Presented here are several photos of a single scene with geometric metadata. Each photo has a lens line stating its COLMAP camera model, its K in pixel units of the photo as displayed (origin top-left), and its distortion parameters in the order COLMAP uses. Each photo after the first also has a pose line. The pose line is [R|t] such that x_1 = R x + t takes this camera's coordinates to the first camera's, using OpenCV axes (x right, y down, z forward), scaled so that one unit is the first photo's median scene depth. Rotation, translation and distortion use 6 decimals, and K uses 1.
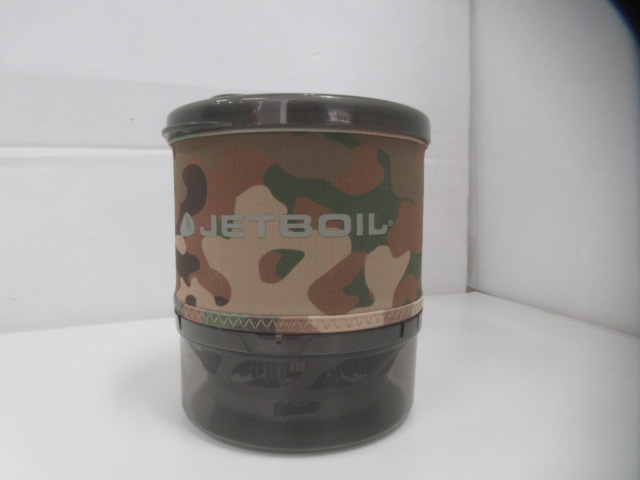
lens RADIAL K [[457.7, 0, 320.0], [0, 457.7, 240.0], [0, 0, 1]] dist [0.000039, 0.000027]
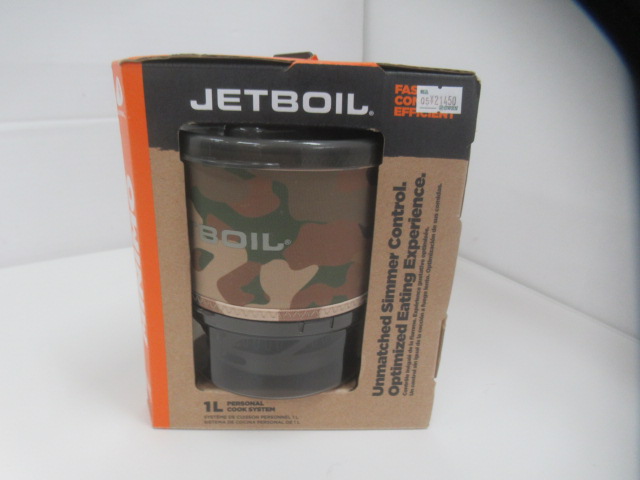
lens RADIAL K [[457.7, 0, 320.0], [0, 457.7, 240.0], [0, 0, 1]] dist [0.000039, 0.000027]
pose [[0.867981, 0.193908, -0.457174, 0.784754], [-0.095898, 0.968735, 0.228815, -0.328382], [0.487249, -0.154765, 0.859439, 0.032724]]
